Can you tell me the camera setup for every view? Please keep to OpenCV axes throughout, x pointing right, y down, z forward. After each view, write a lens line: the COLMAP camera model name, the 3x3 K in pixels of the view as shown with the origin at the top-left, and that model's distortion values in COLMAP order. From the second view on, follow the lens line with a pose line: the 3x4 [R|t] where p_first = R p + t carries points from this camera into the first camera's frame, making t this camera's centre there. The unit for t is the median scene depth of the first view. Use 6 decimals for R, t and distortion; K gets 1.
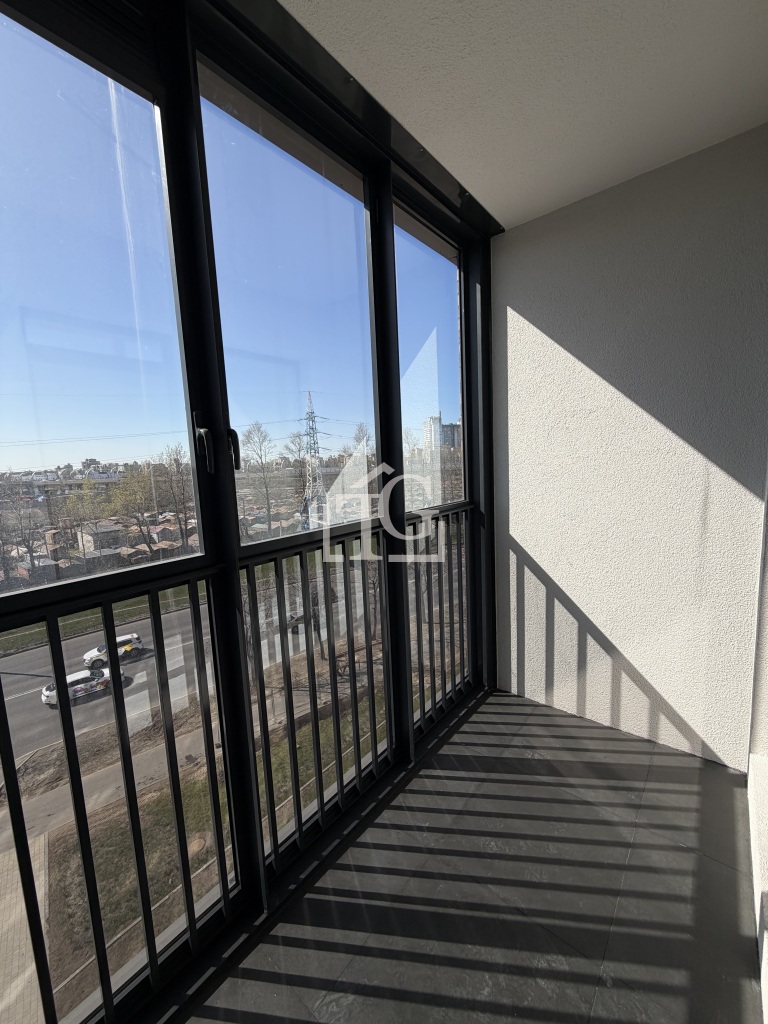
lens RADIAL K [[408.8, 0, 393.0], [0, 408.8, 502.3], [0, 0, 1]] dist [0.002077, -0.000221]
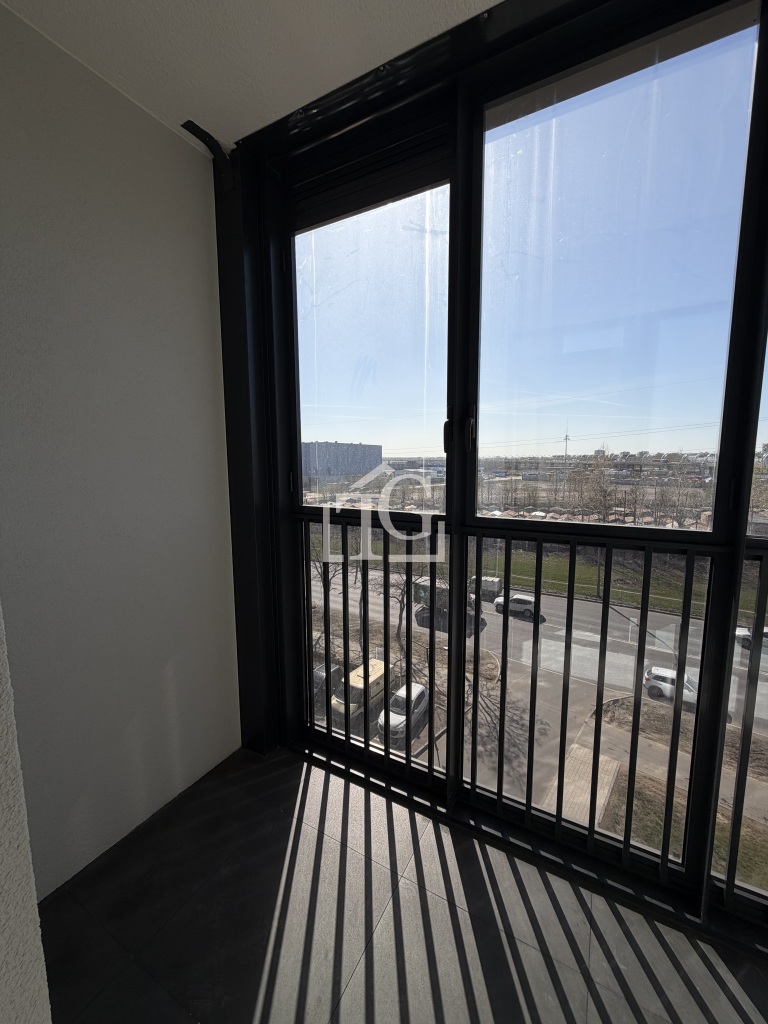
lens RADIAL K [[408.8, 0, 381.5], [0, 408.8, 507.9], [0, 0, 1]] dist [0.002077, -0.000221]
pose [[0.175715, 0.159042, -0.971509, 0.593918], [-0.104038, 0.984337, 0.142325, -0.052380], [0.978928, 0.076065, 0.189509, 0.413081]]
